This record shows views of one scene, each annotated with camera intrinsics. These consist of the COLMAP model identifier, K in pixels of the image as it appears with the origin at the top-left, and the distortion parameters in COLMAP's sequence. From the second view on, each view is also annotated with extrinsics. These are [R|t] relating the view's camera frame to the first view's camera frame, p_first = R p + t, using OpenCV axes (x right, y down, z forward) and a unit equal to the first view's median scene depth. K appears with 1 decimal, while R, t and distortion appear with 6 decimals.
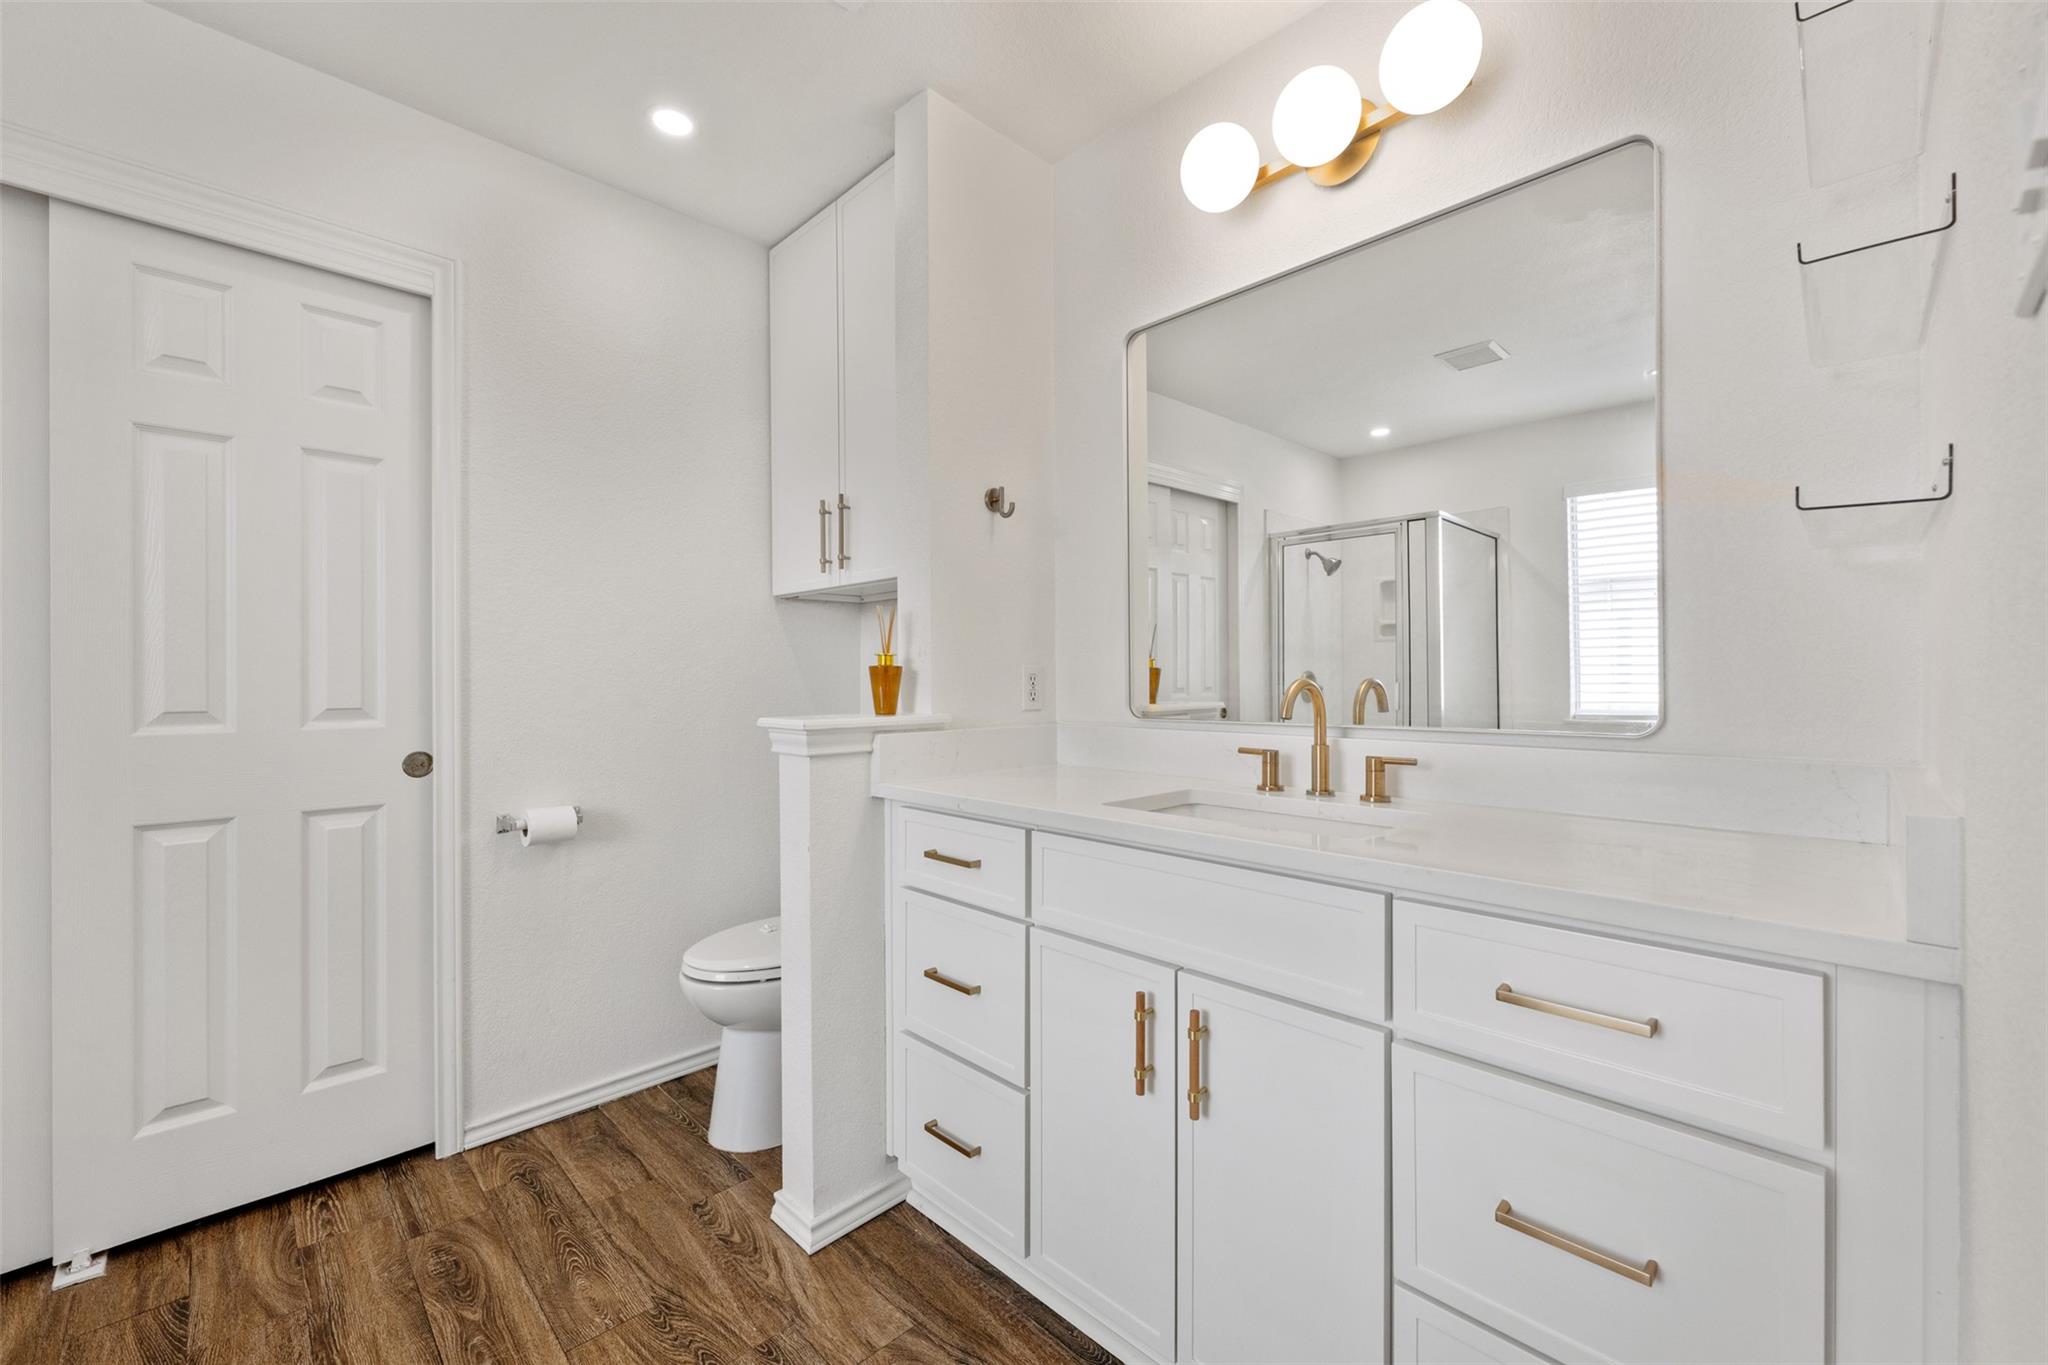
lens RADIAL K [[810.7, 0, 1010.6], [0, 810.7, 679.2], [0, 0, 1]] dist [-0.002235, 0.000280]
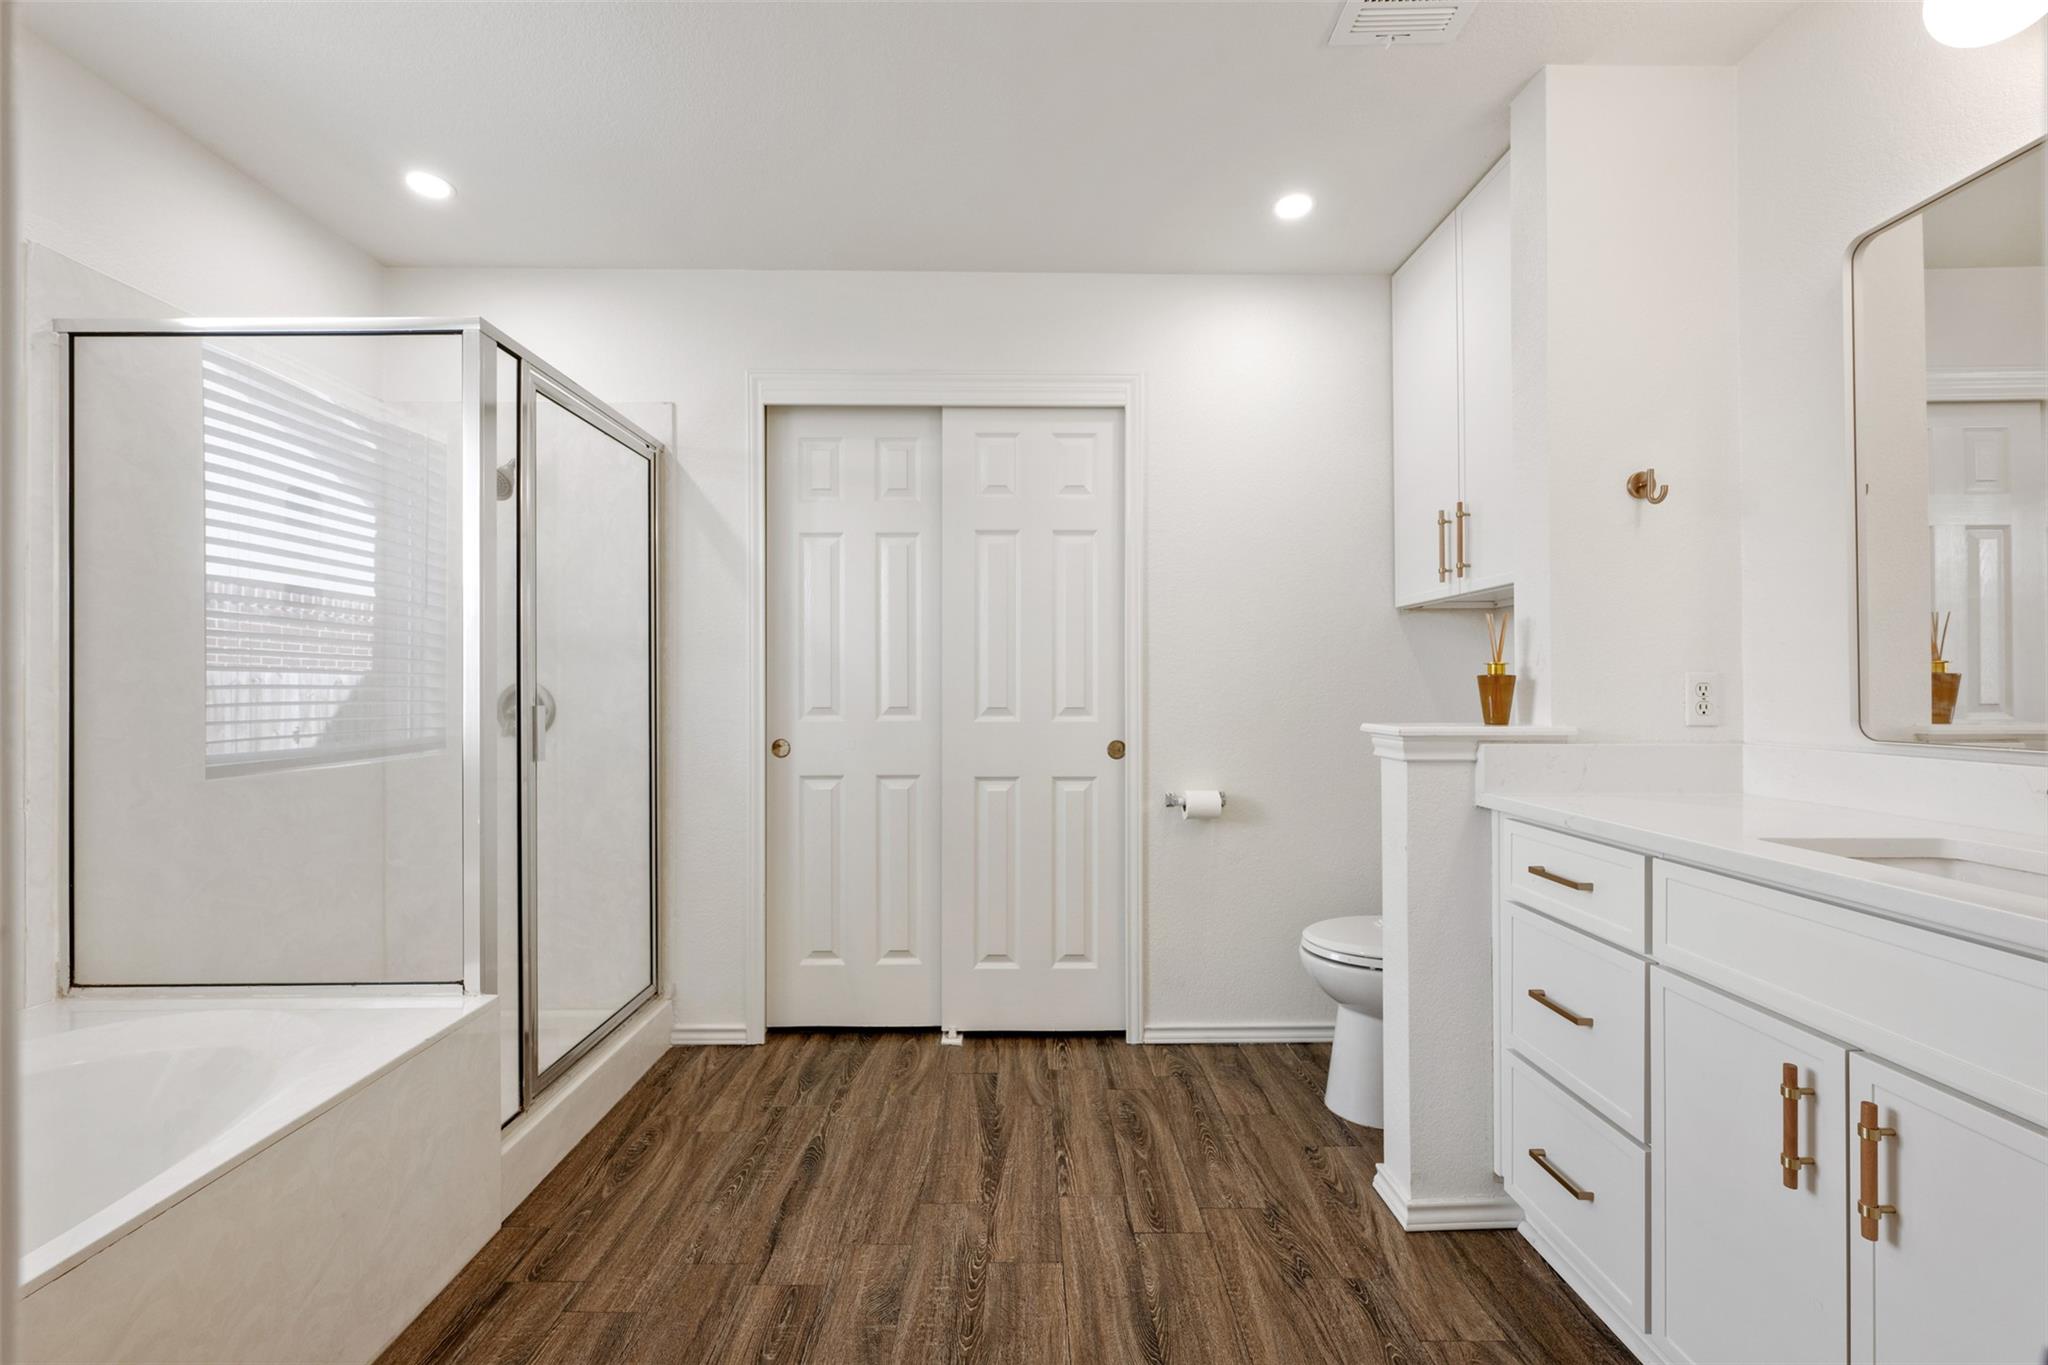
lens RADIAL K [[810.7, 0, 1024.2], [0, 810.7, 684.7], [0, 0, 1]] dist [-0.002235, 0.000280]
pose [[0.719585, 0.000461, -0.694404, 0.122648], [-0.003218, 0.999991, -0.002671, -0.000375], [0.694397, 0.004157, 0.719580, -0.108550]]
